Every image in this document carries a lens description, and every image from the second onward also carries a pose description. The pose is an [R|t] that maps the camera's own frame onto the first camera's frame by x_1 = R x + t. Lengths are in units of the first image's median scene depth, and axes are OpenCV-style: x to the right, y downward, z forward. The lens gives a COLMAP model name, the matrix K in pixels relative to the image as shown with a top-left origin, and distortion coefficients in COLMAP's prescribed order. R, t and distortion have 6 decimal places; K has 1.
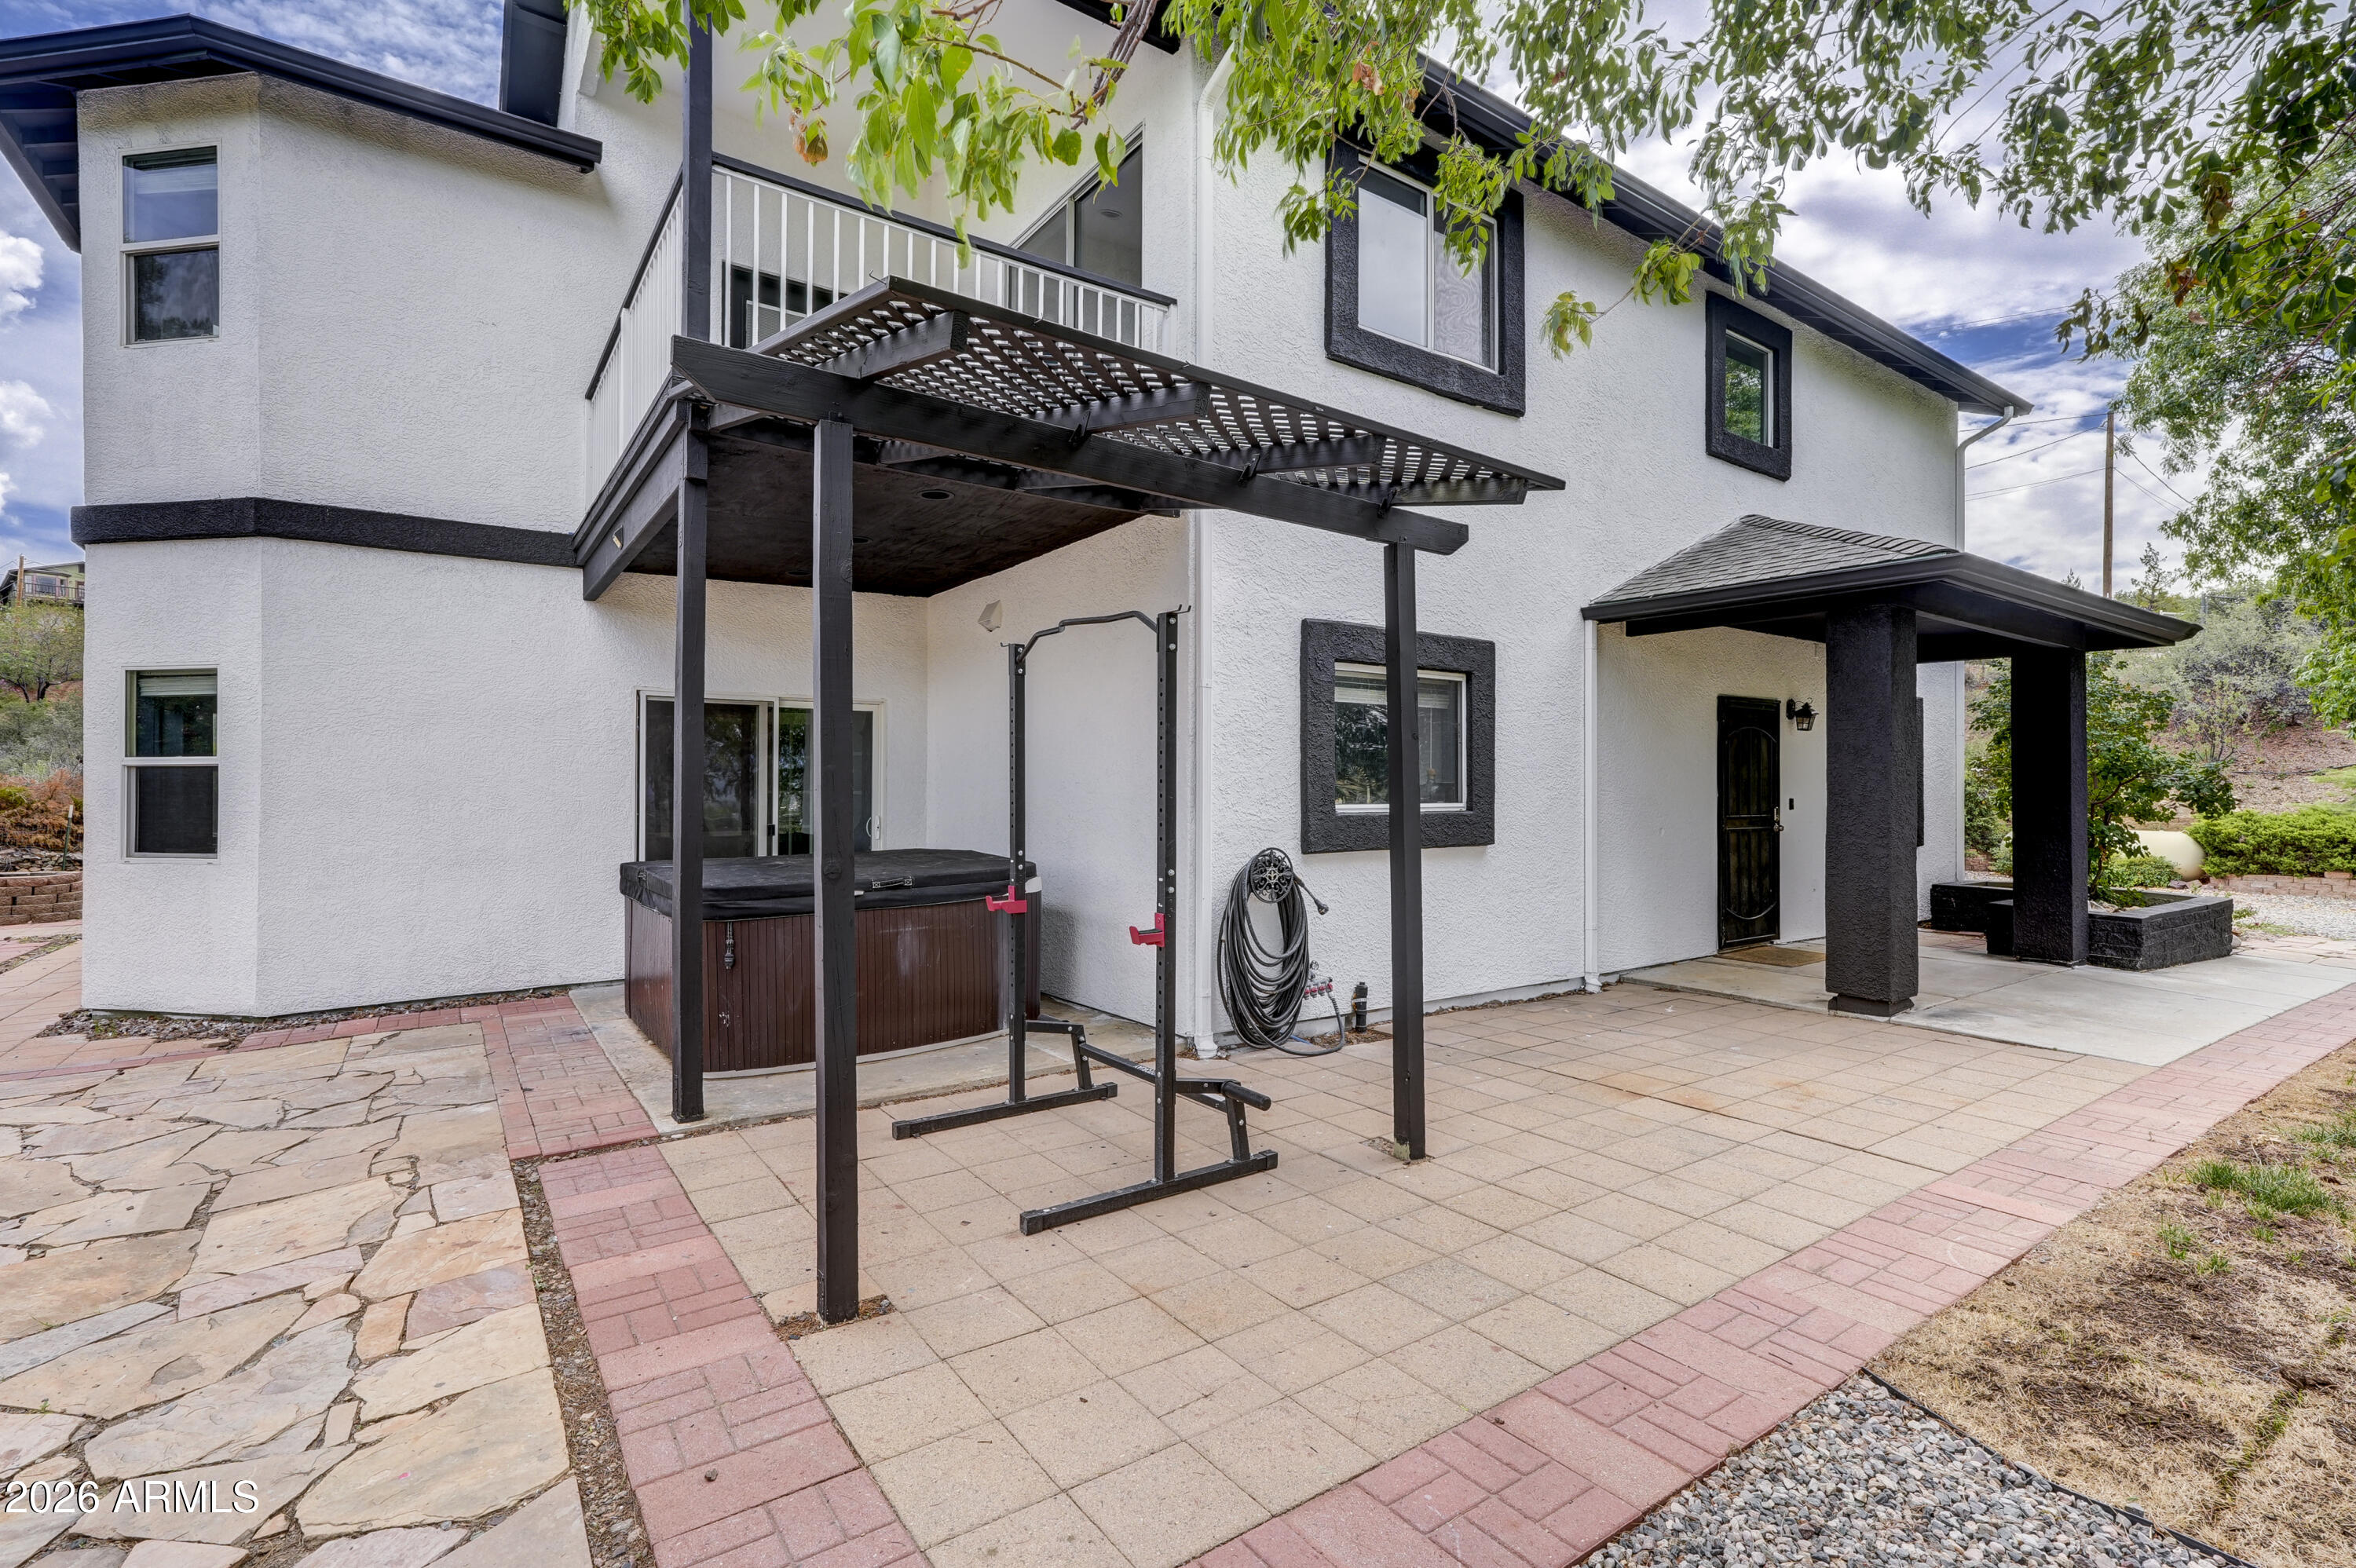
lens RADIAL K [[1078.1, 0, 1178.0], [0, 1078.1, 784.0], [0, 0, 1]] dist [-0.013225, 0.011648]
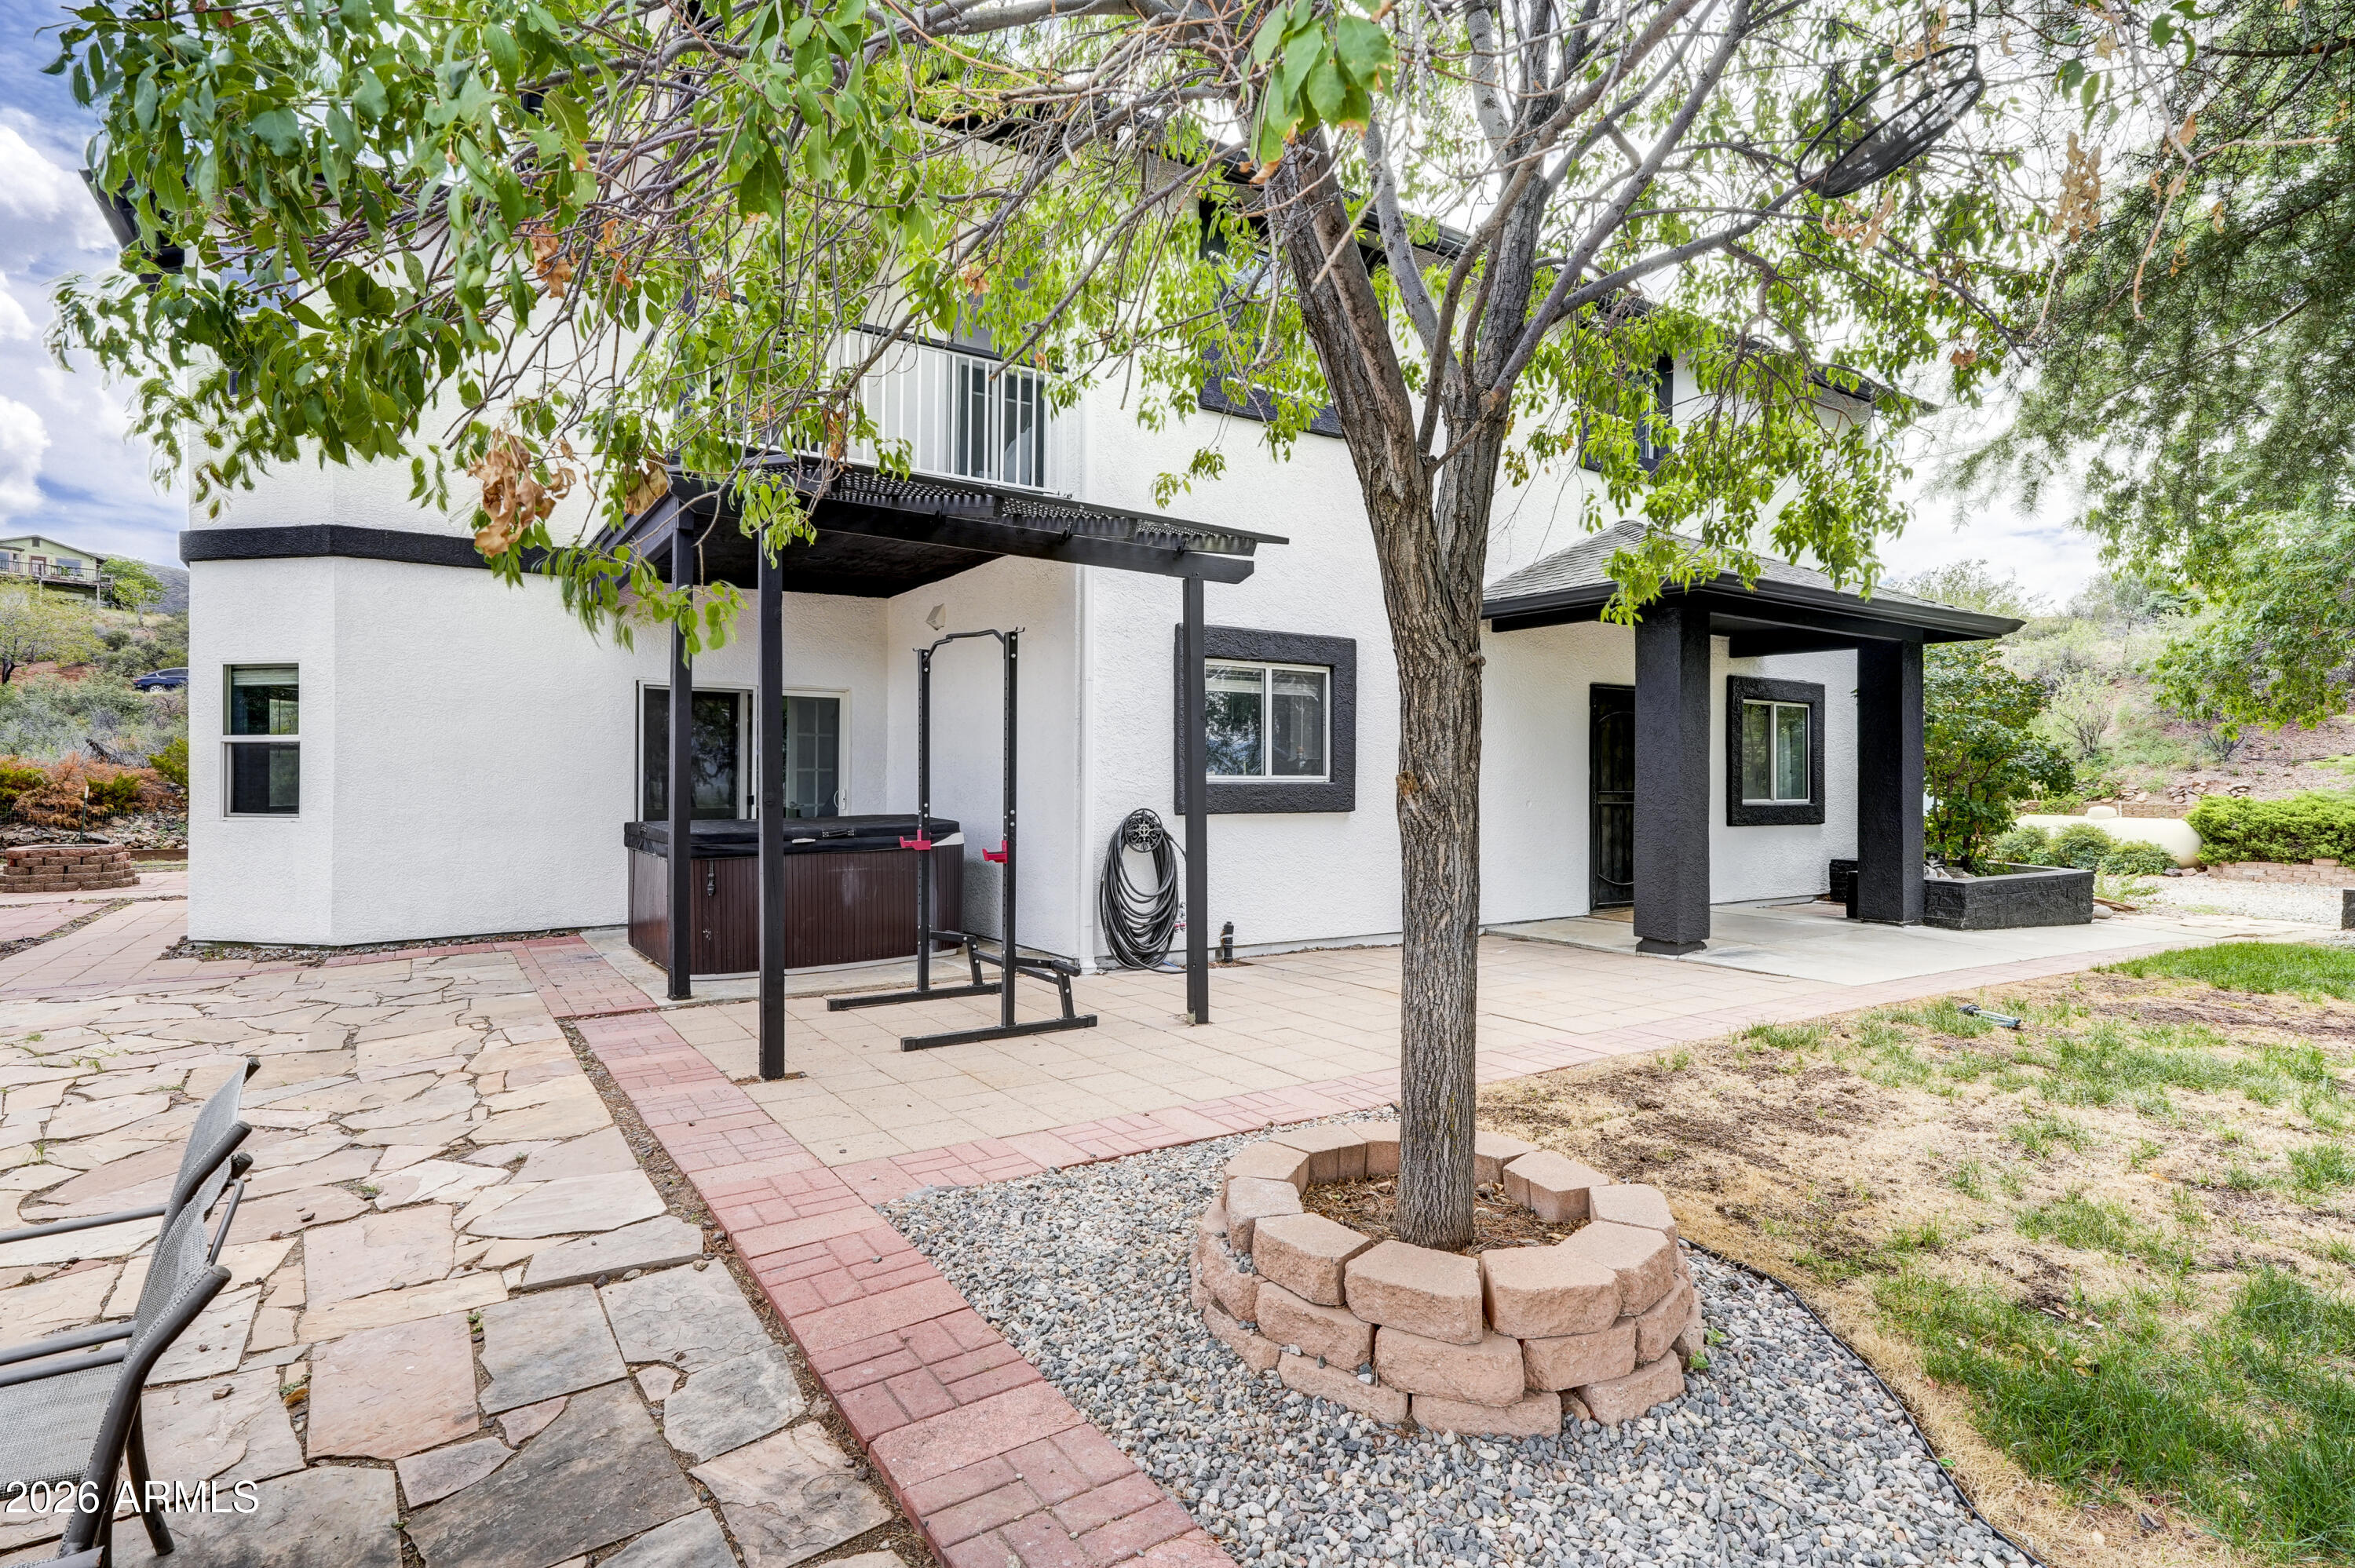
lens RADIAL K [[1182.9, 0, 1182.6], [0, 1182.9, 774.5], [0, 0, 1]] dist [0.000724, 0.013732]
pose [[0.999700, 0.001873, -0.024424, 0.152487], [-0.001886, 0.999998, -0.000525, 0.018997], [0.024423, 0.000571, 0.999702, -0.339143]]
